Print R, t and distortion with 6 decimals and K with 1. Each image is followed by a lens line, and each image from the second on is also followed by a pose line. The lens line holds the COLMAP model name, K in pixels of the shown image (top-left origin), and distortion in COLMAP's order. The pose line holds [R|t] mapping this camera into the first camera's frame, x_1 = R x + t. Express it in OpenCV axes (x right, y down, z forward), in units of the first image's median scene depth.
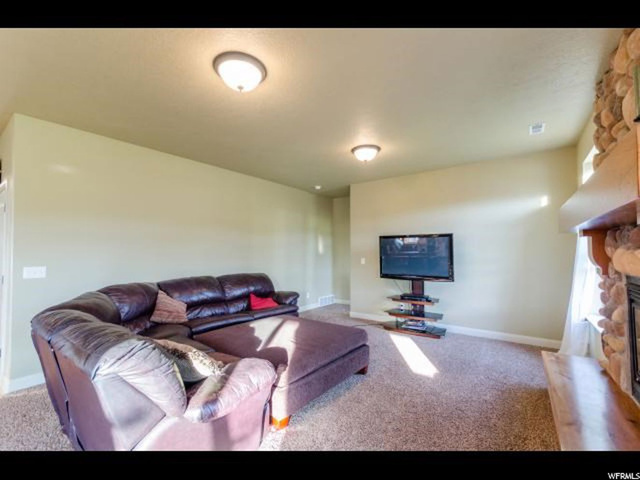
lens RADIAL K [[277.9, 0, 320.1], [0, 277.9, 242.4], [0, 0, 1]] dist [0.007324, 0.000031]
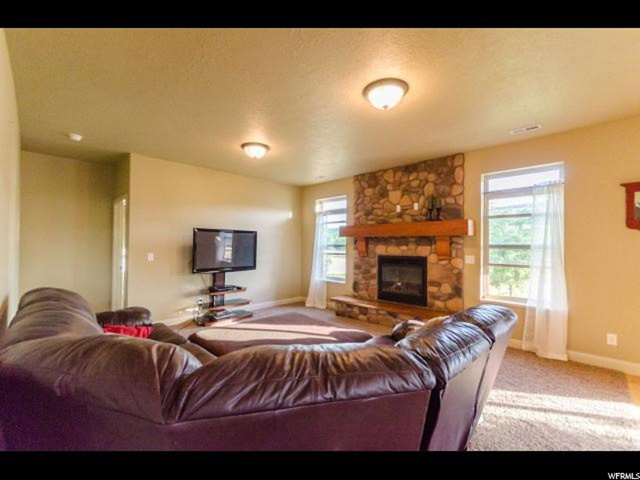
lens RADIAL K [[277.9, 0, 320.1], [0, 277.9, 242.4], [0, 0, 1]] dist [0.007324, 0.000031]
pose [[0.160052, 0.010665, 0.987051, -0.662101], [-0.042851, 0.999074, -0.003846, 0.010189], [-0.986178, -0.041681, 0.160361, 0.479559]]
